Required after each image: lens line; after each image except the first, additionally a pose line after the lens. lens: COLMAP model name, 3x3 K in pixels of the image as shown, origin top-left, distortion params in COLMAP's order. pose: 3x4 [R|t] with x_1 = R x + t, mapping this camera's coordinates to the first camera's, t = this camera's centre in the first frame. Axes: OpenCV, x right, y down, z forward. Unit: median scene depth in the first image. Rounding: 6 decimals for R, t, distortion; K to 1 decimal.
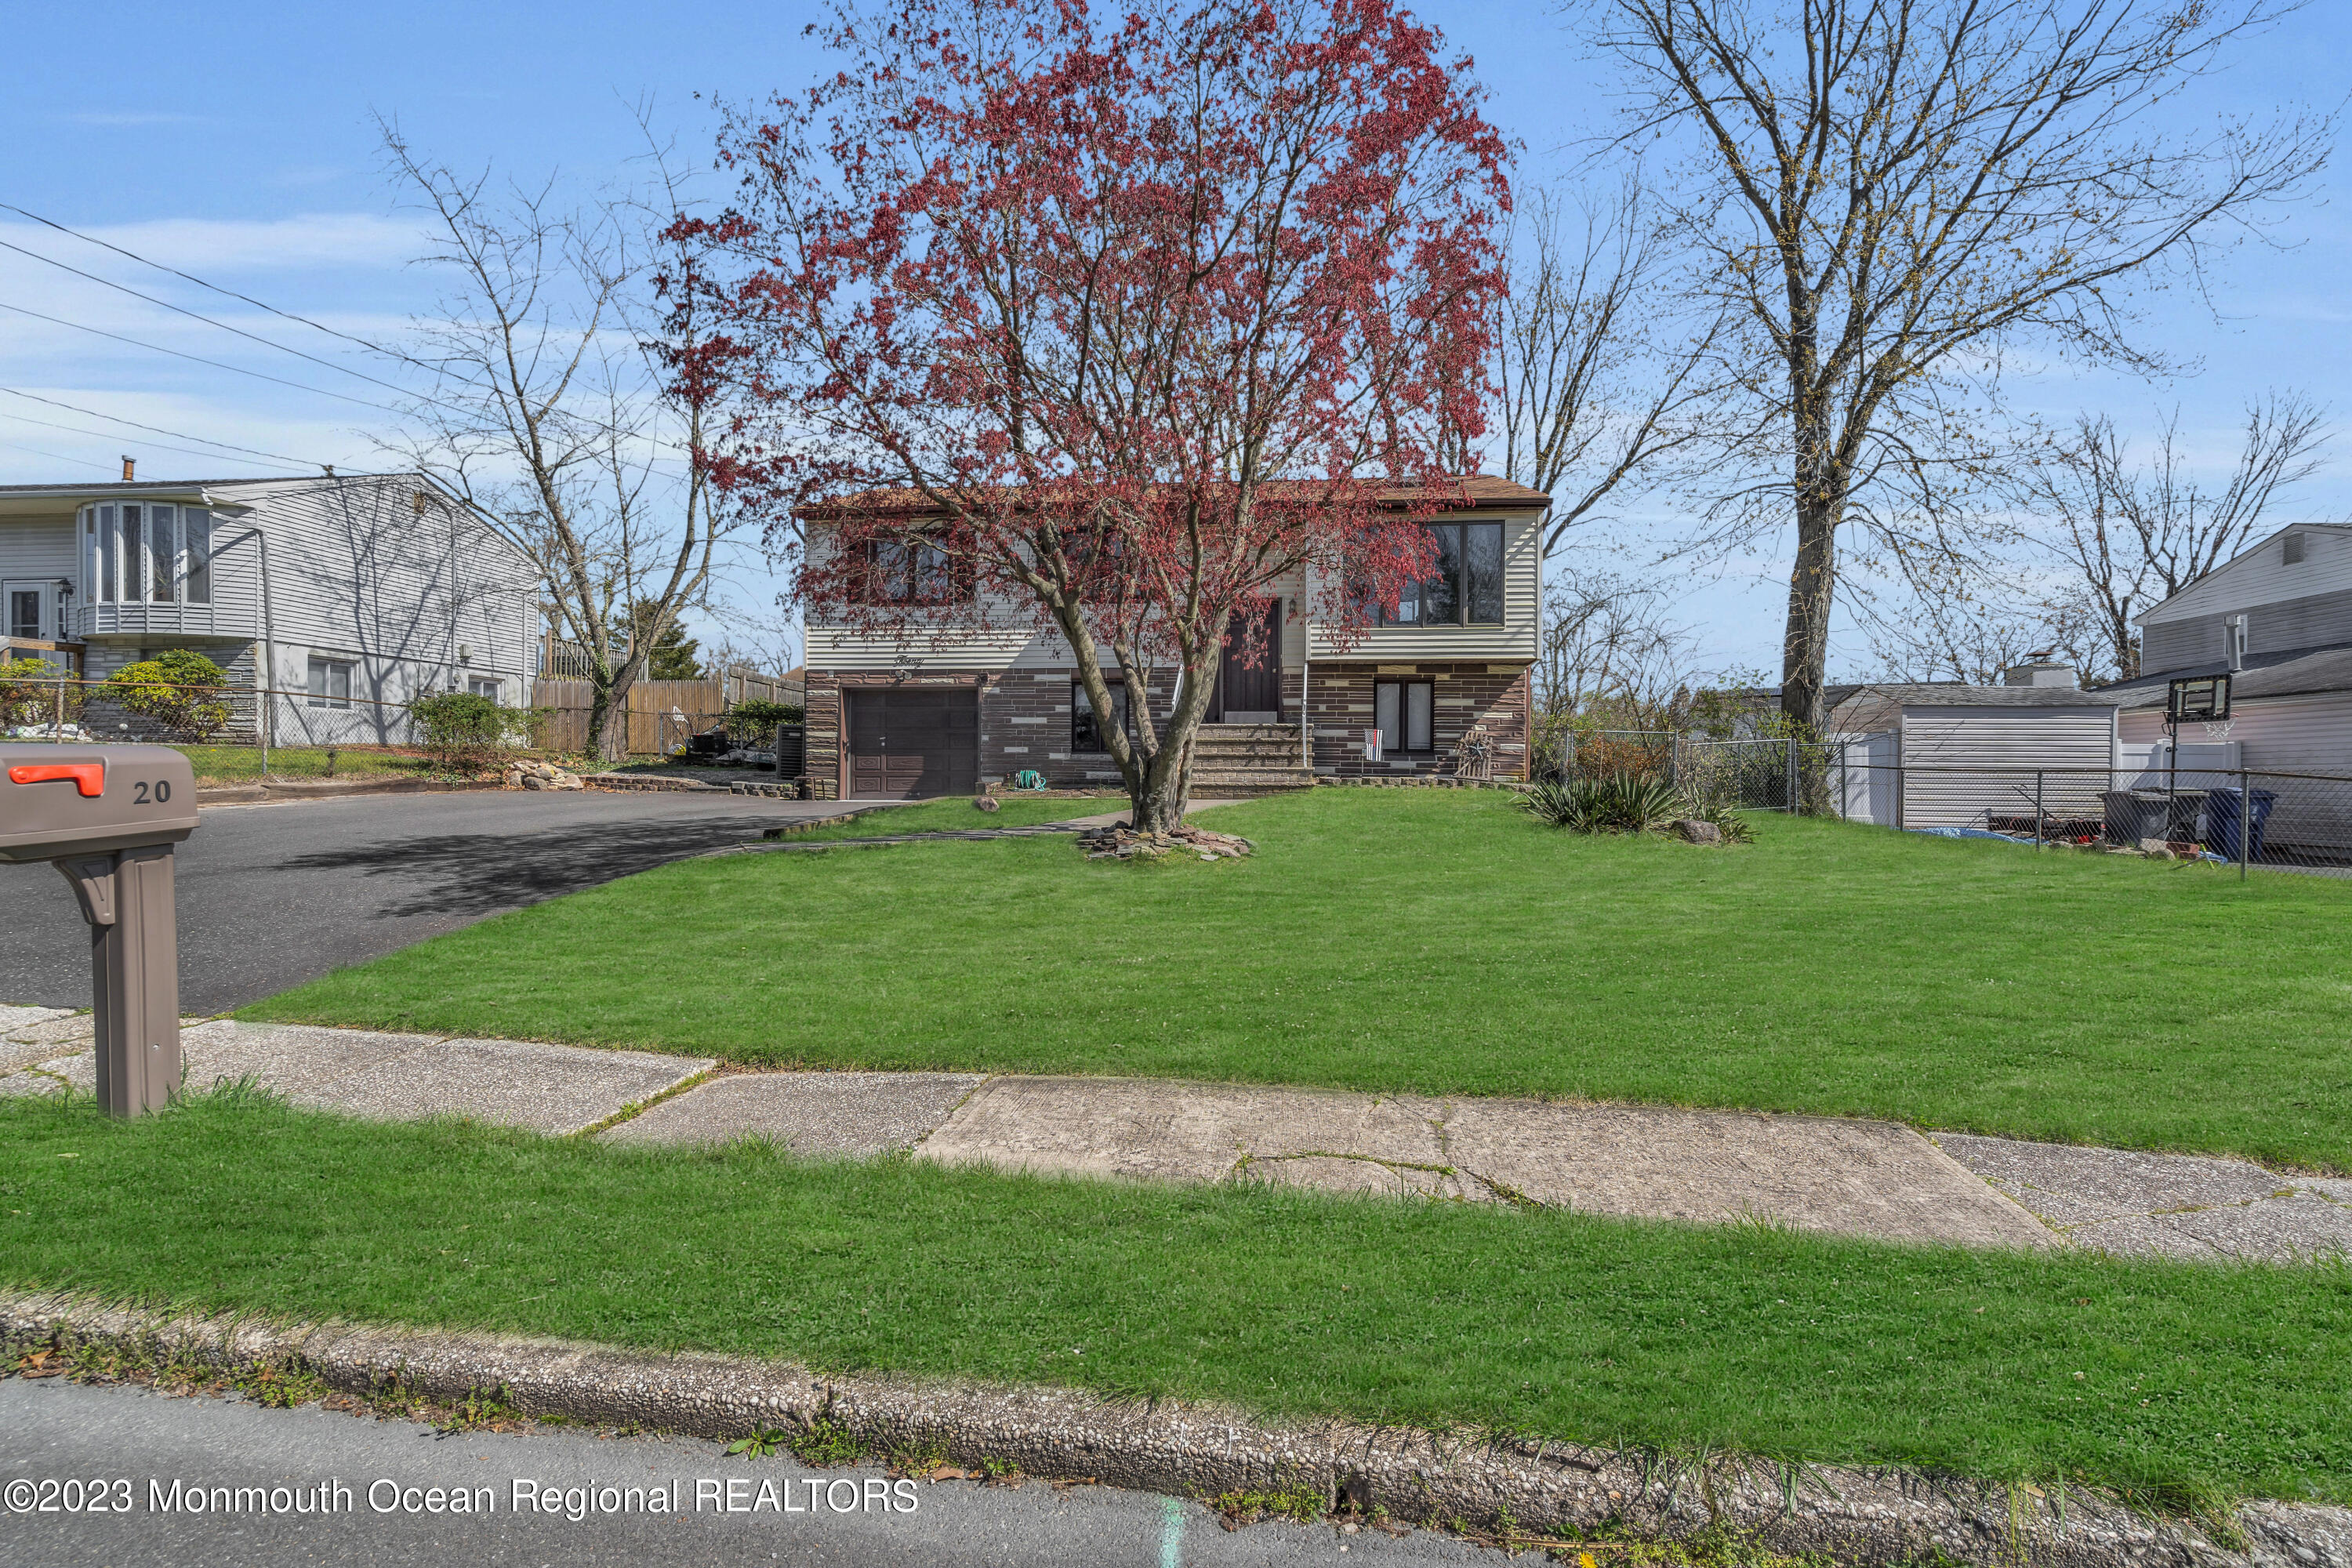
lens RADIAL K [[1066.2, 0, 1230.0], [0, 1066.2, 741.4], [0, 0, 1]] dist [-0.001916, 0.000610]
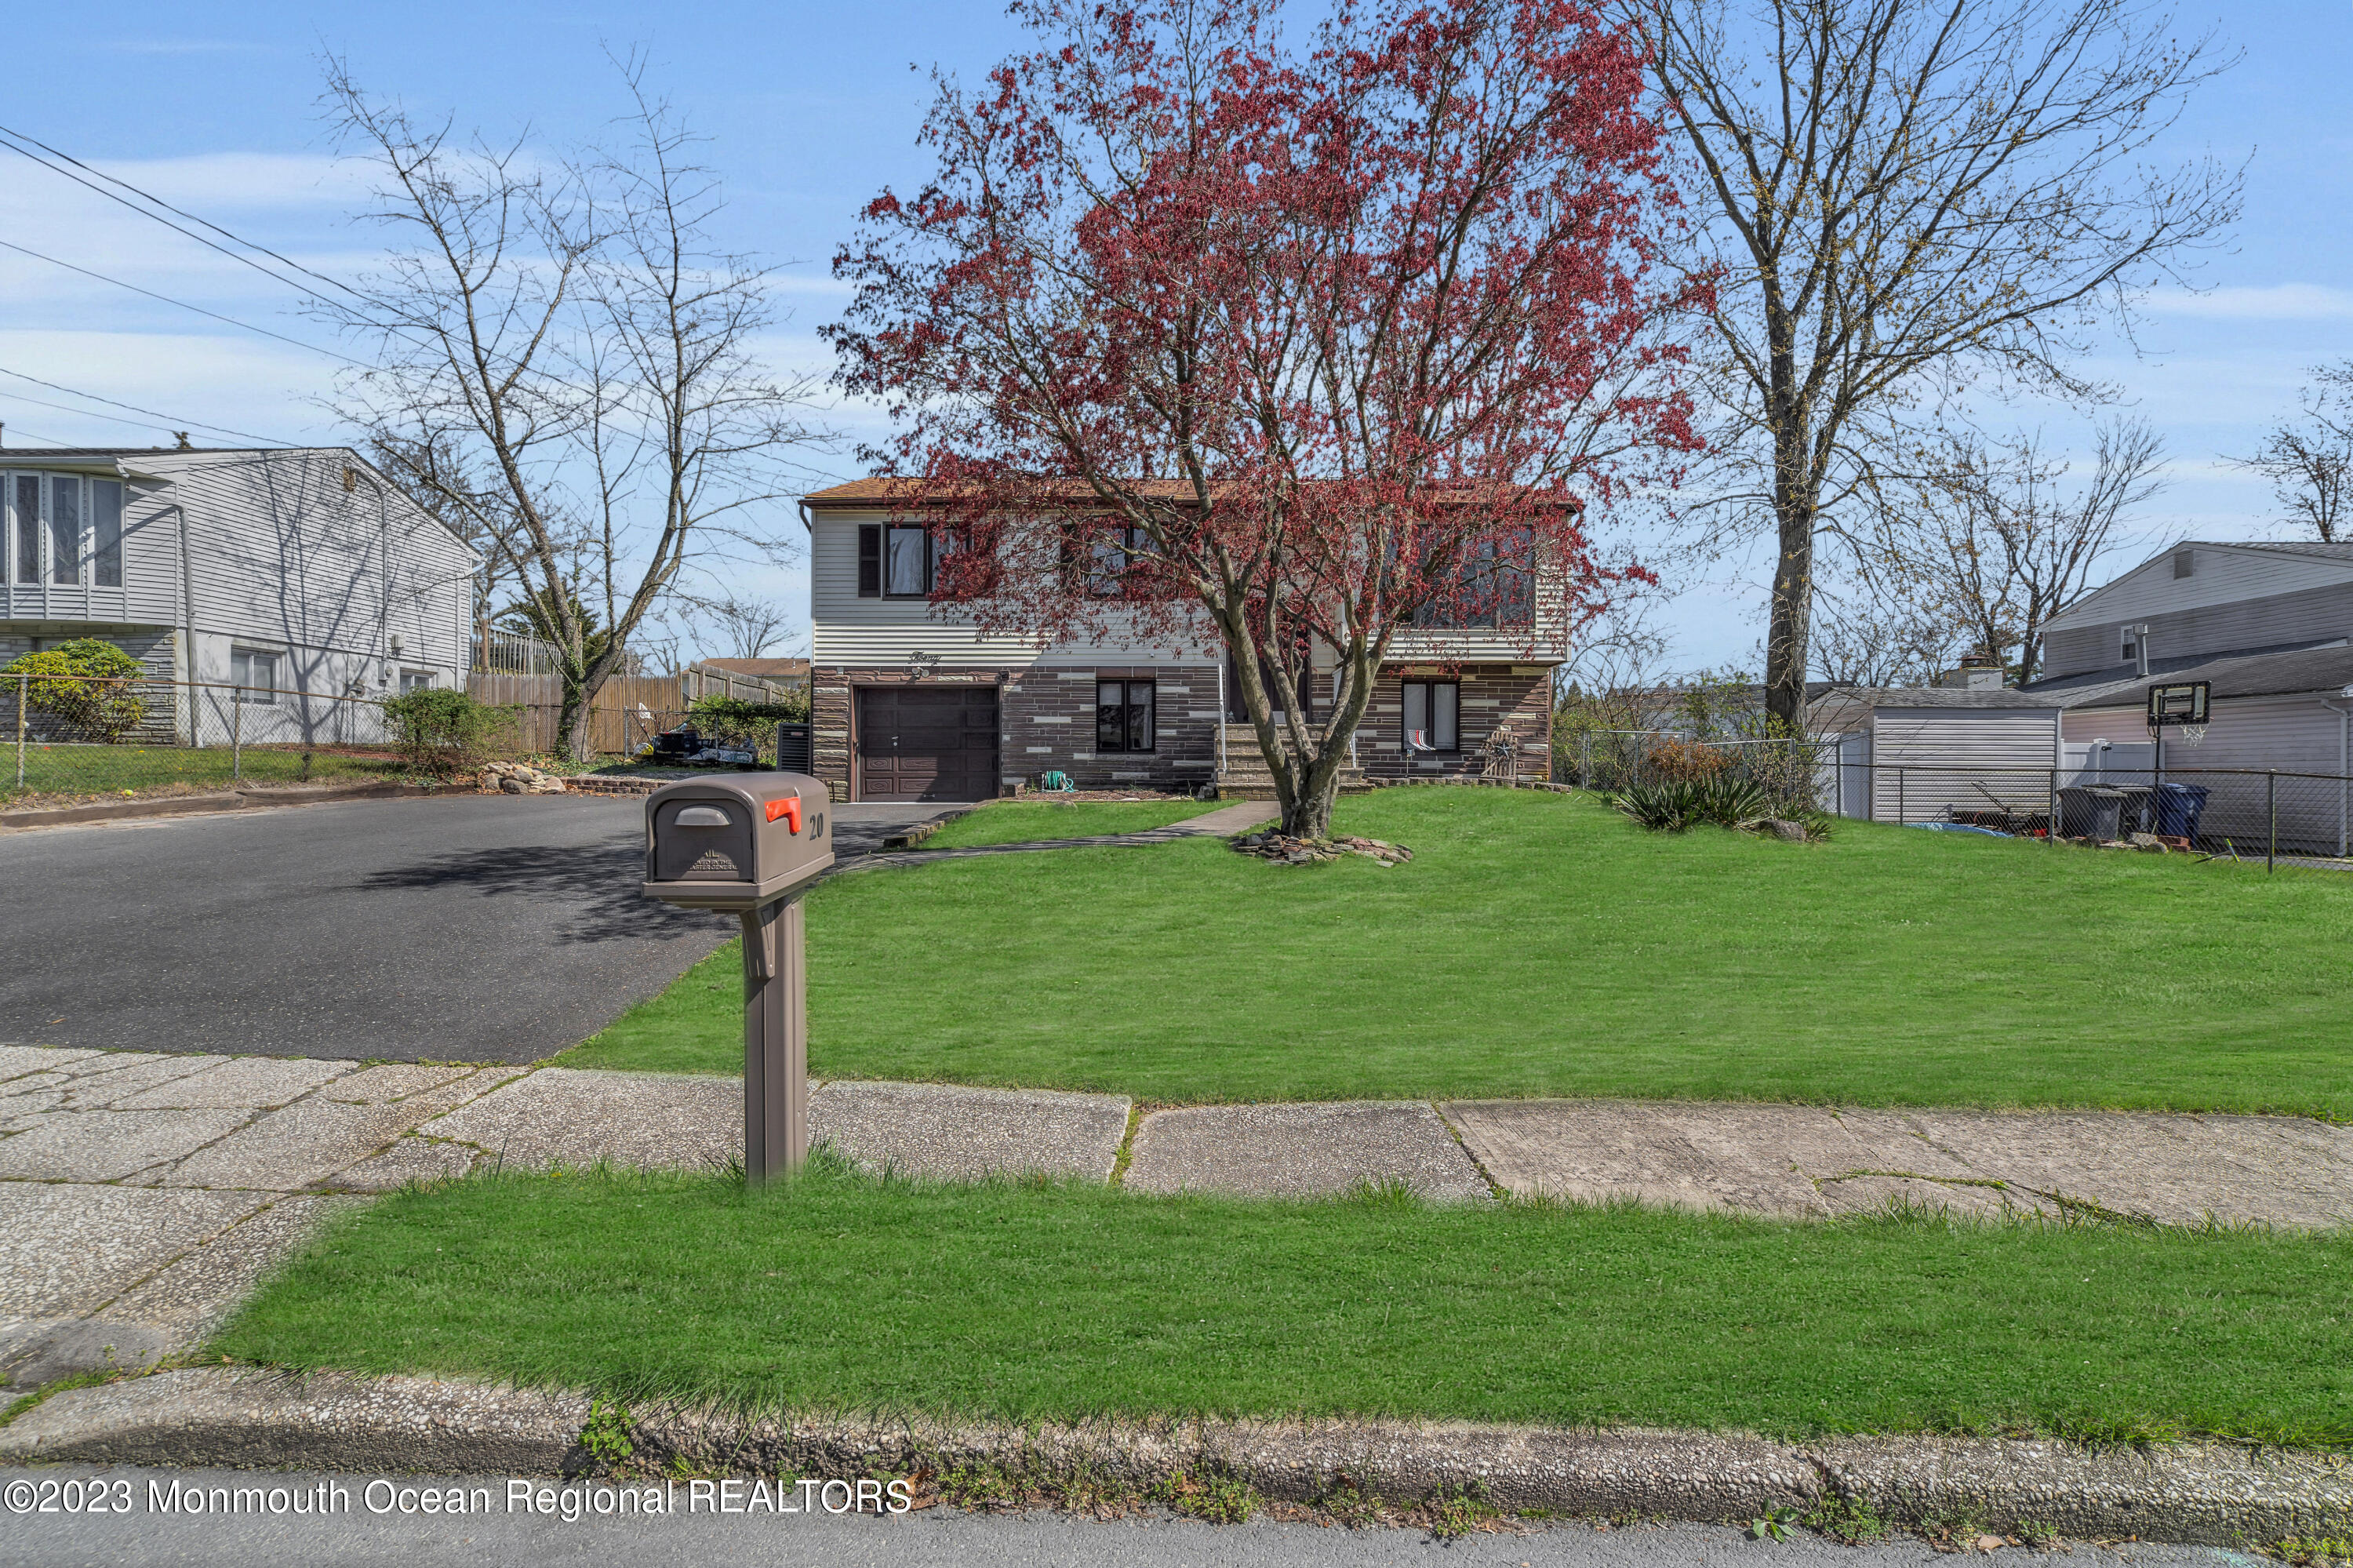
lens RADIAL K [[1066.7, 0, 1231.5], [0, 1066.7, 732.0], [0, 0, 1]] dist [-0.001916, 0.000610]
pose [[0.994774, 0.000919, 0.102100, -0.123214], [-0.000472, 0.999990, -0.004404, -0.004344], [-0.102103, 0.004333, 0.994764, 0.013403]]
